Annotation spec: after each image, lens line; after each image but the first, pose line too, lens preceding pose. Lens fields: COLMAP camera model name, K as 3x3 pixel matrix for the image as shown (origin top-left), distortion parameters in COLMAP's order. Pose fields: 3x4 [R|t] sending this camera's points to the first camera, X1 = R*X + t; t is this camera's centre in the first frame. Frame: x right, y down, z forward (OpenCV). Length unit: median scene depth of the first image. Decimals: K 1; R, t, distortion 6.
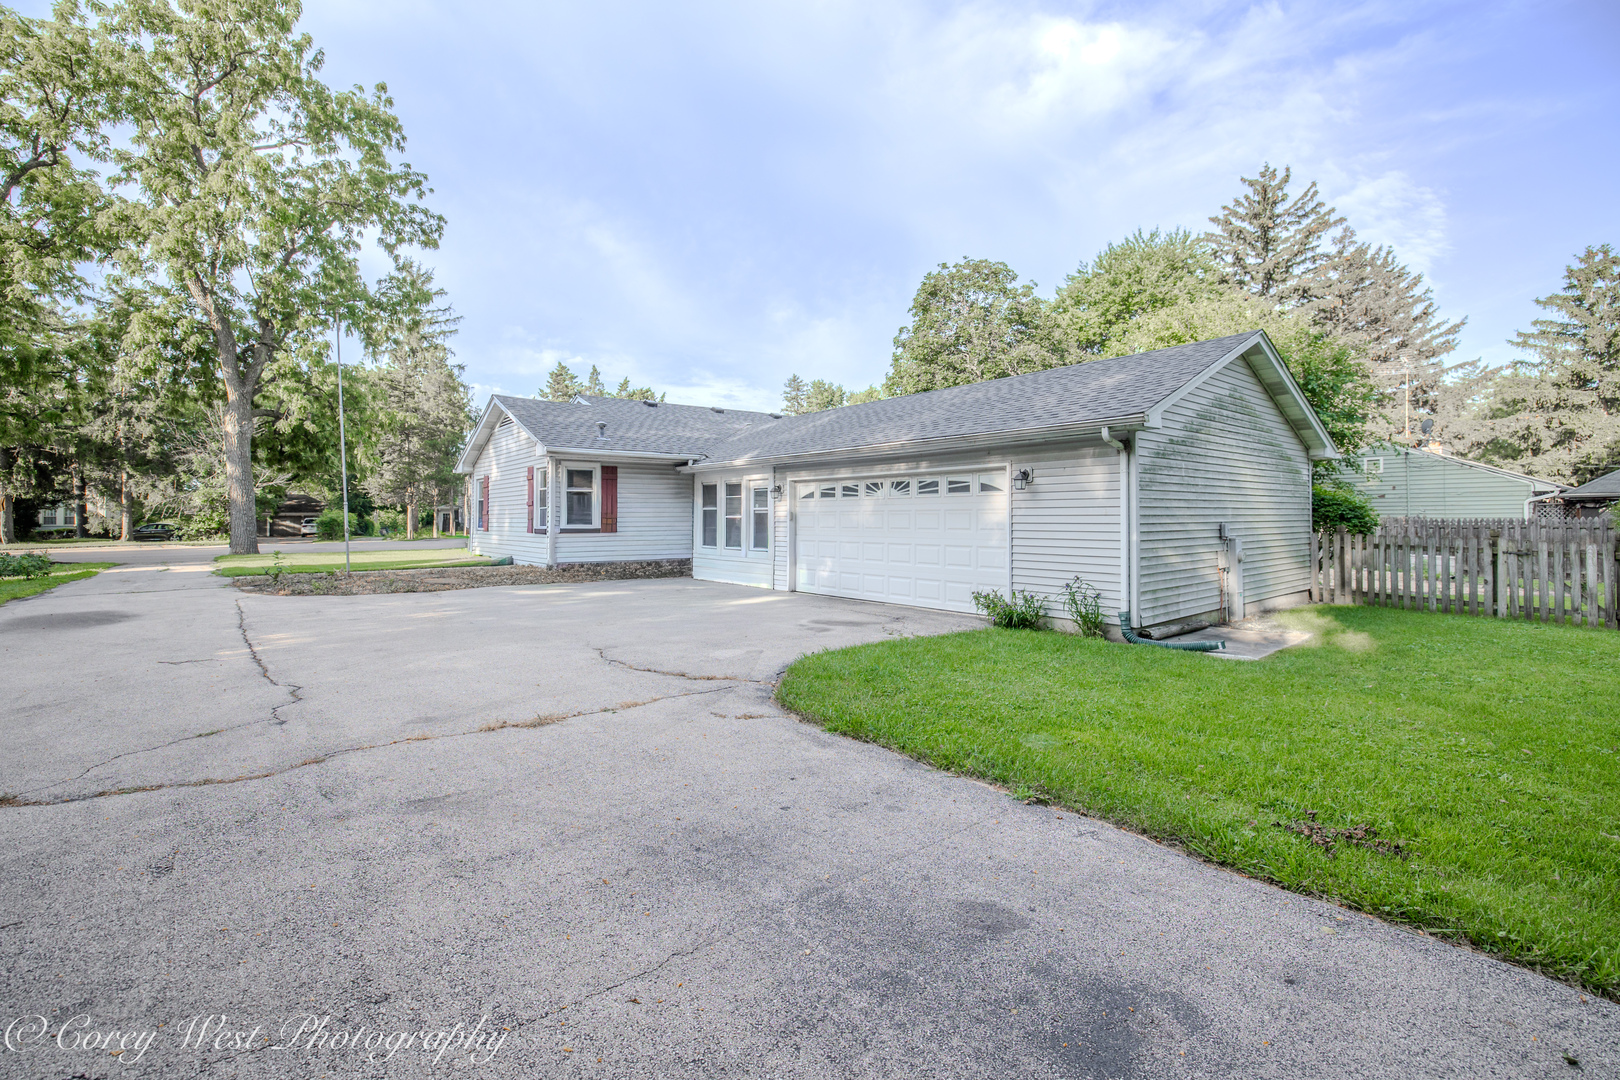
lens RADIAL K [[699.7, 0, 787.5], [0, 699.7, 513.2], [0, 0, 1]] dist [-0.037627, 0.008154]
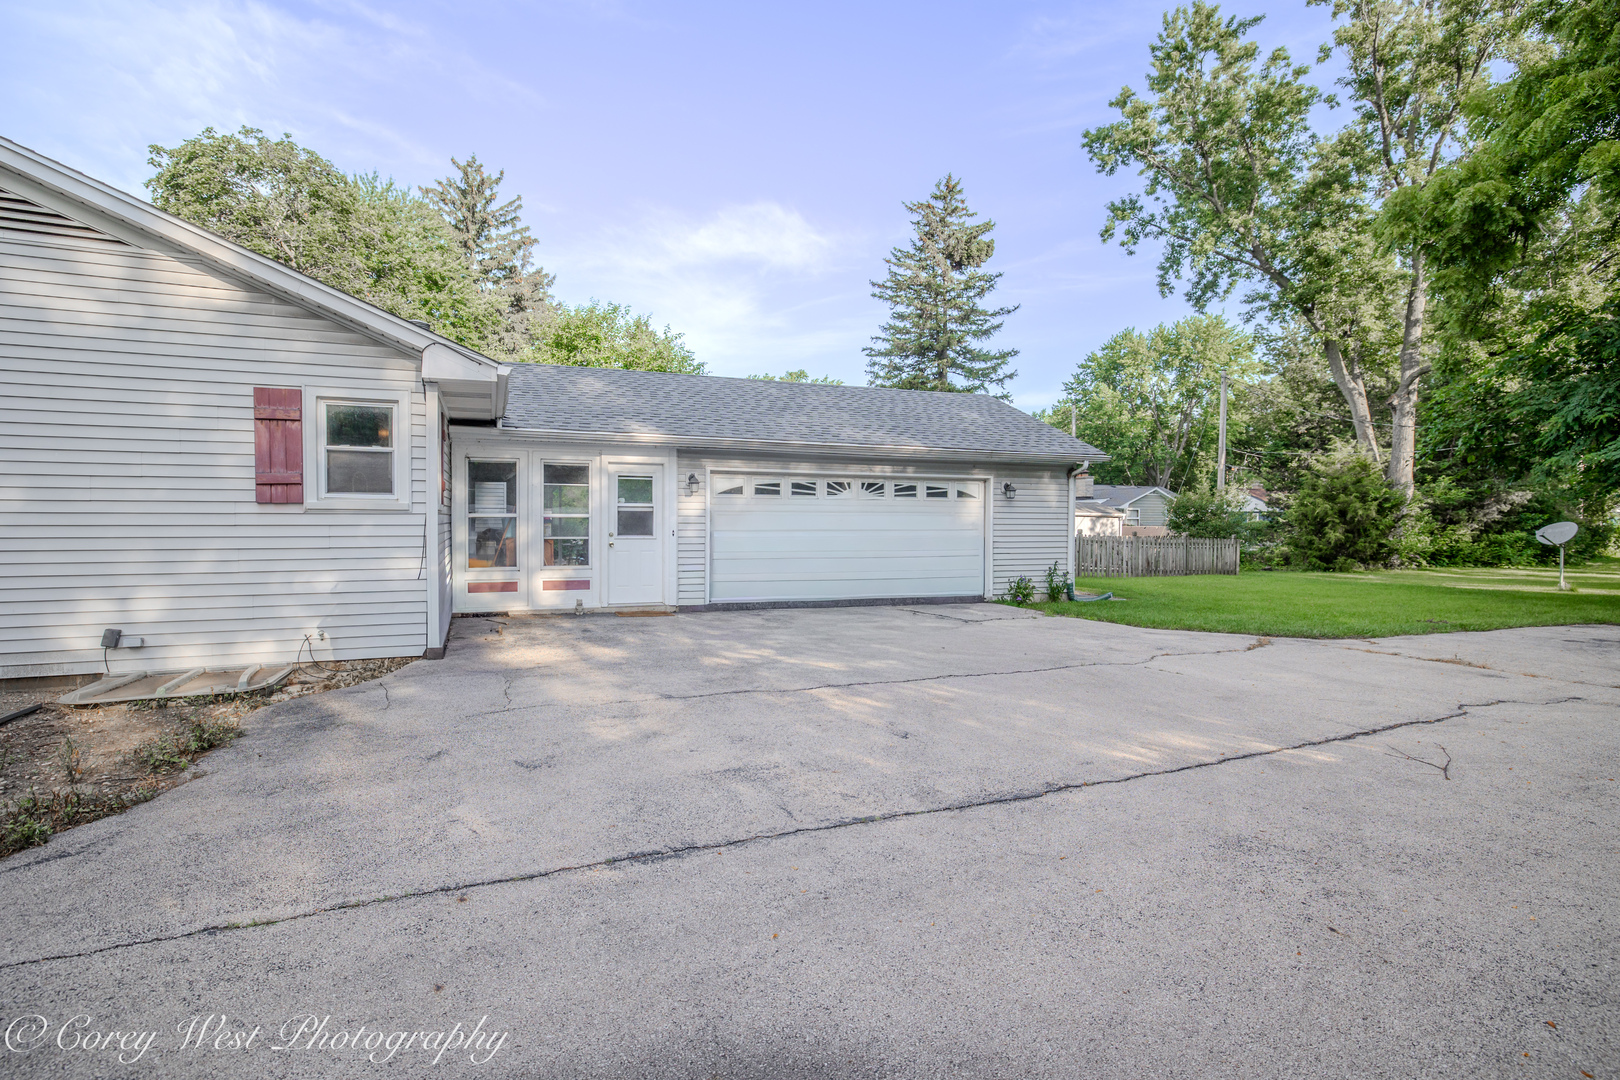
lens RADIAL K [[800.7, 0, 807.6], [0, 800.7, 547.3], [0, 0, 1]] dist [-0.021672, 0.008063]
pose [[0.274191, -0.032219, 0.961135, -0.494023], [-0.011227, 0.999263, 0.036700, 0.002899], [-0.961610, -0.020853, 0.273627, 0.390882]]
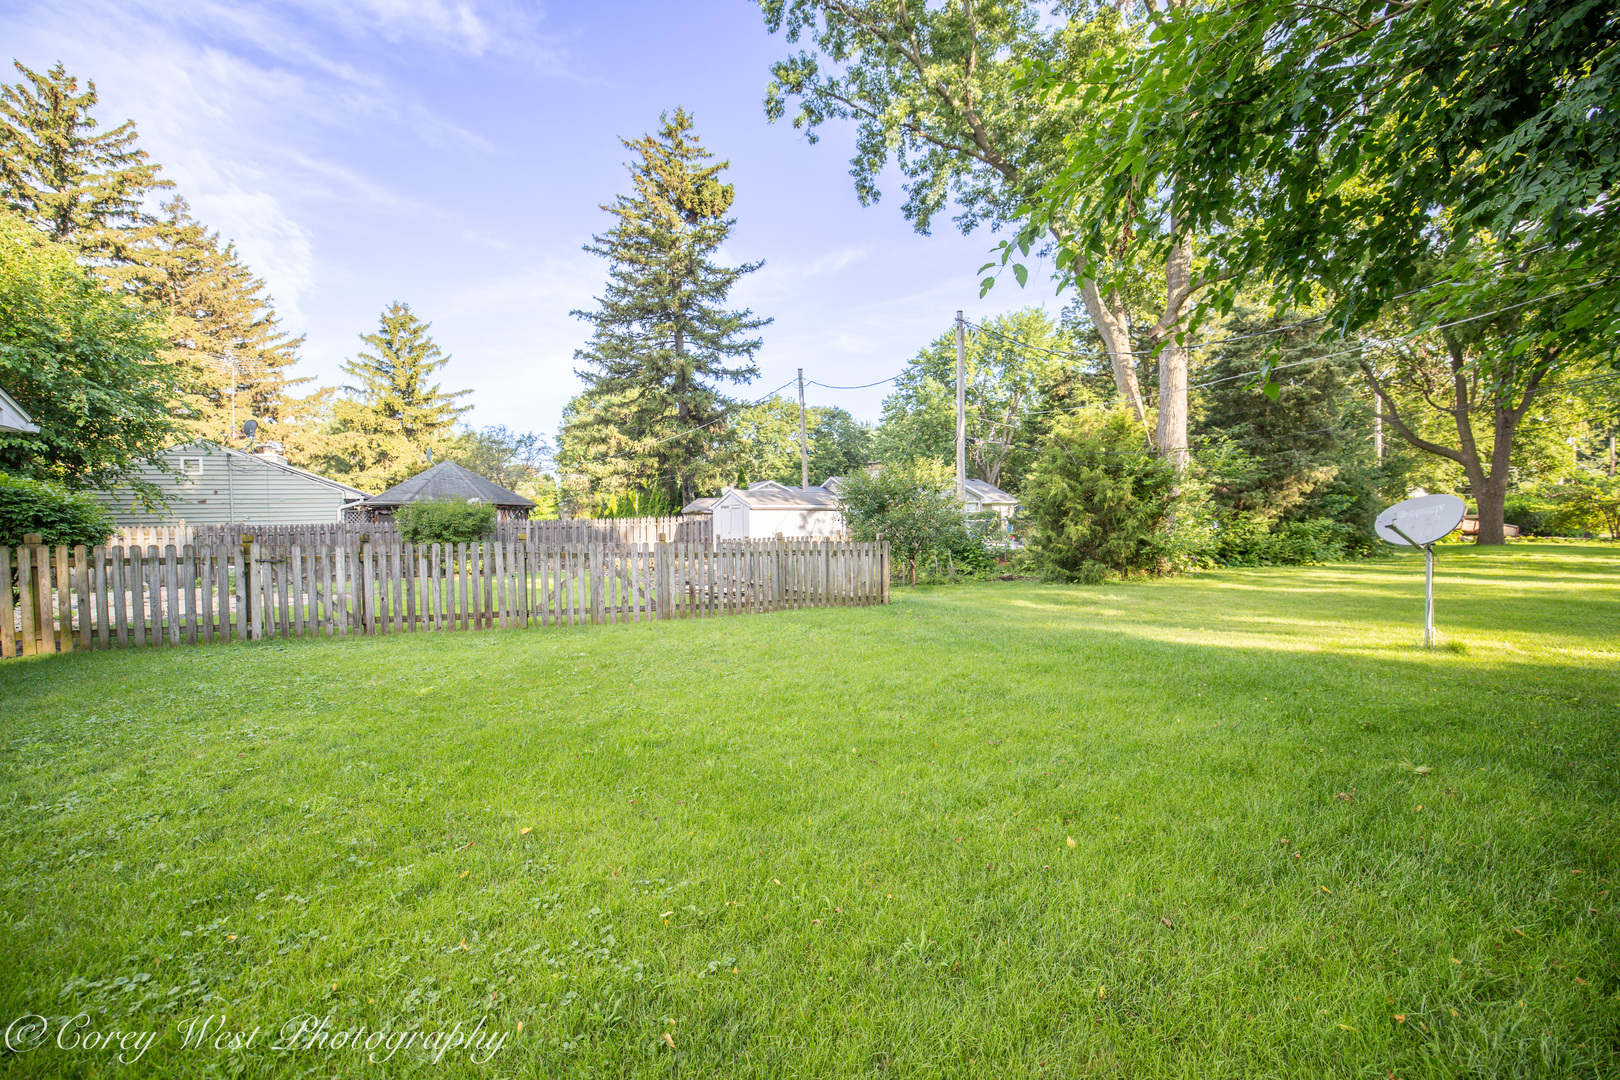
lens RADIAL K [[699.7, 0, 812.7], [0, 699.7, 542.8], [0, 0, 1]] dist [-0.037627, 0.008154]
pose [[0.173938, -0.036138, 0.984093, 0.162044], [0.010377, 0.999338, 0.034864, 0.006382], [-0.984702, 0.004147, 0.174198, 0.084604]]
